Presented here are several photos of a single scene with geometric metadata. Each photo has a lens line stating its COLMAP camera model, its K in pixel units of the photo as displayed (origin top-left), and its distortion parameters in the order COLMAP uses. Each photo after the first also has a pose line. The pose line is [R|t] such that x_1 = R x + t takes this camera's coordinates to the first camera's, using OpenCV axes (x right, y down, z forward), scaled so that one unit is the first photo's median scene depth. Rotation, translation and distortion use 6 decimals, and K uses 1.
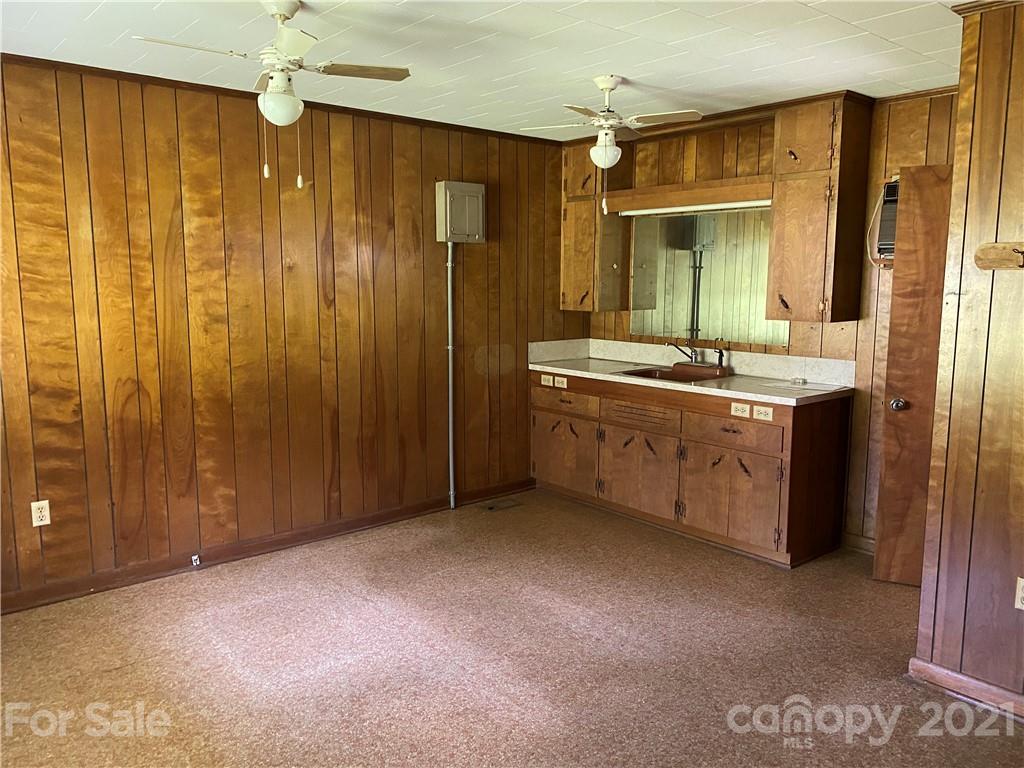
lens RADIAL K [[787.6, 0, 513.2], [0, 787.6, 383.5], [0, 0, 1]] dist [0.039633, -0.049434]
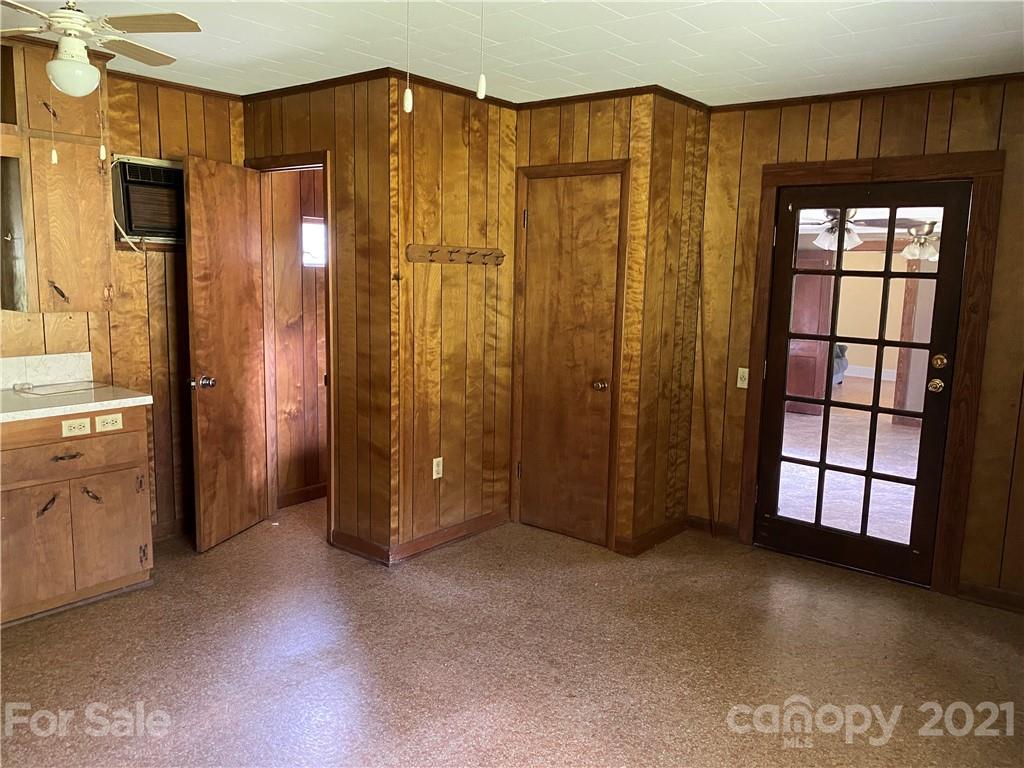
lens RADIAL K [[787.6, 0, 511.9], [0, 787.6, 386.9], [0, 0, 1]] dist [0.039633, -0.049434]
pose [[-0.179792, -0.152485, 0.971814, -0.578171], [0.116923, 0.977597, 0.175024, -0.097458], [-0.976731, 0.145095, -0.157935, 0.714189]]
